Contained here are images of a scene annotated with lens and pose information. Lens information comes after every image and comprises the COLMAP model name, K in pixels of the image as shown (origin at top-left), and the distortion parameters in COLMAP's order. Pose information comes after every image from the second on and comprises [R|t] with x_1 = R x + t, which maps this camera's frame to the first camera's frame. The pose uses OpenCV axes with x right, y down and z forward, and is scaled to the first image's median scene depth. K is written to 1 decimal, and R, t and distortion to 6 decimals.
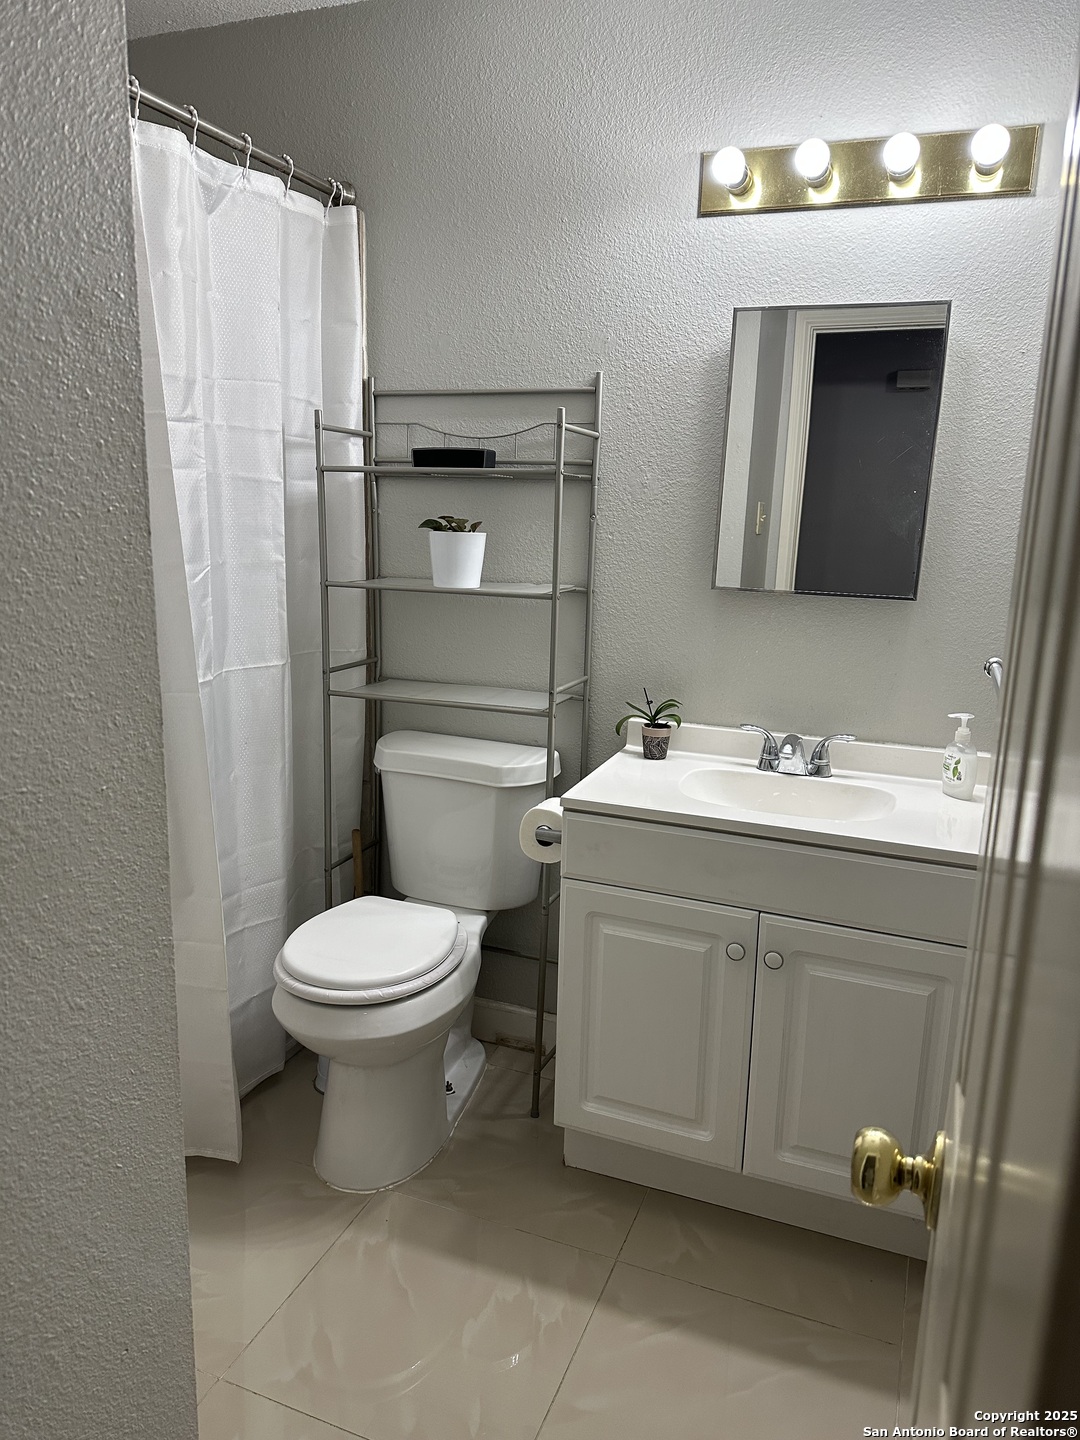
lens RADIAL K [[1019.9, 0, 535.7], [0, 1019.9, 719.9], [0, 0, 1]] dist [0.042868, -0.075066]
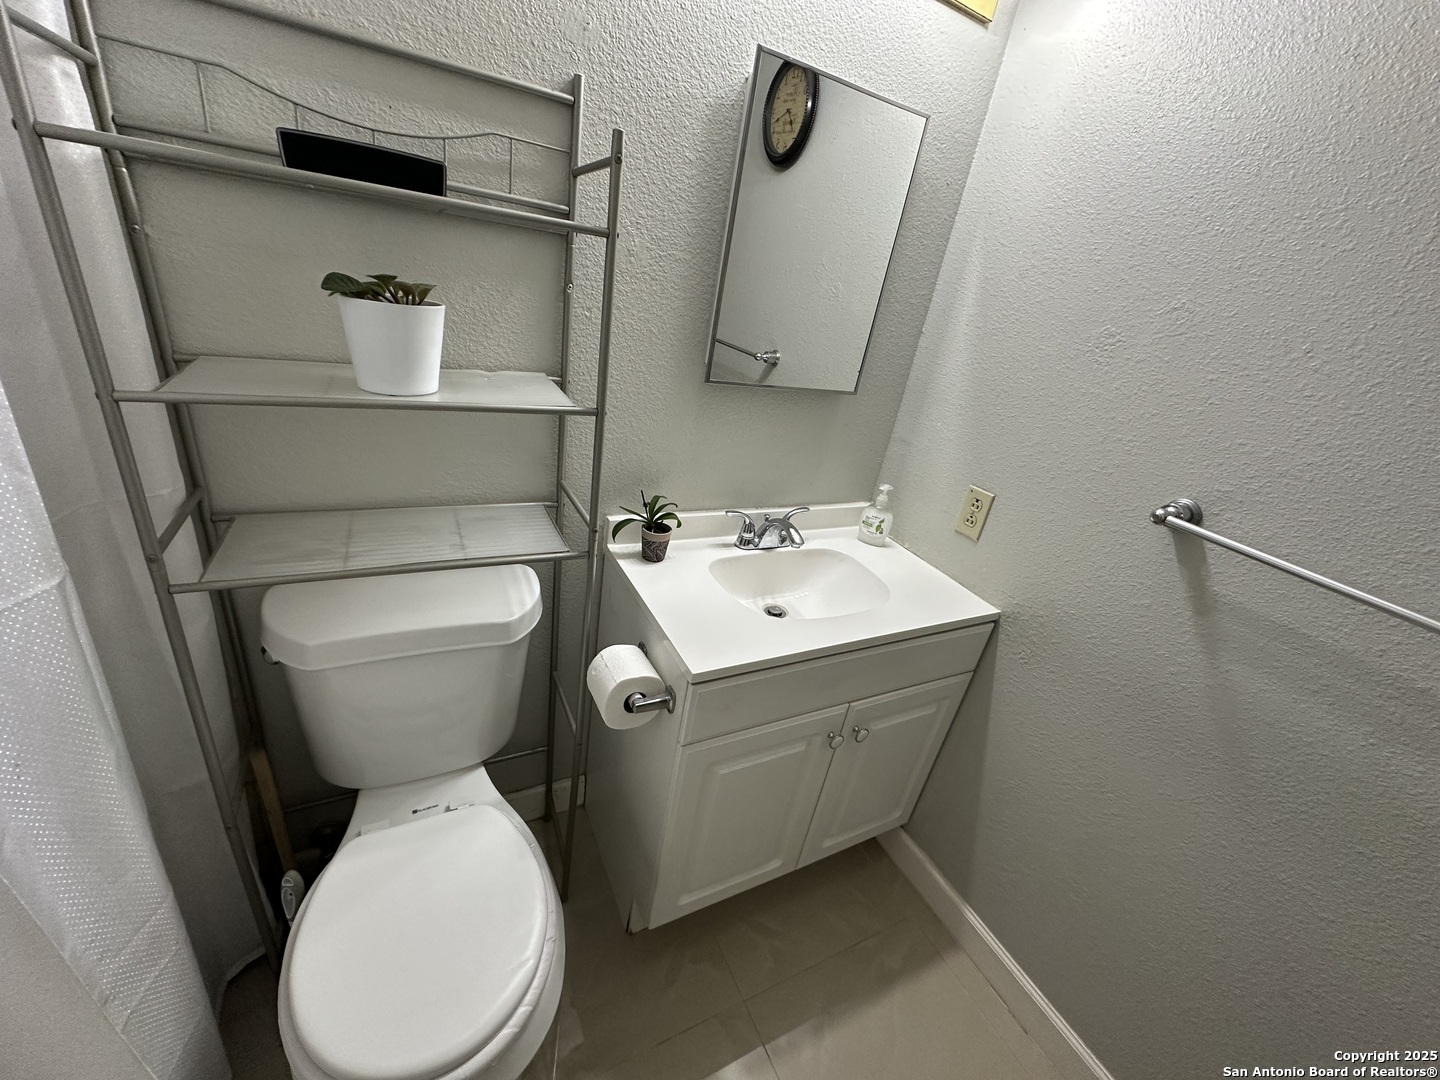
lens RADIAL K [[564.1, 0, 722.1], [0, 564.1, 535.6], [0, 0, 1]] dist [-0.009749, -0.000173]
pose [[0.651202, -0.244392, 0.718476, -0.227277], [0.014878, 0.950658, 0.309885, -0.151655], [-0.758758, -0.191108, 0.622706, 0.610907]]
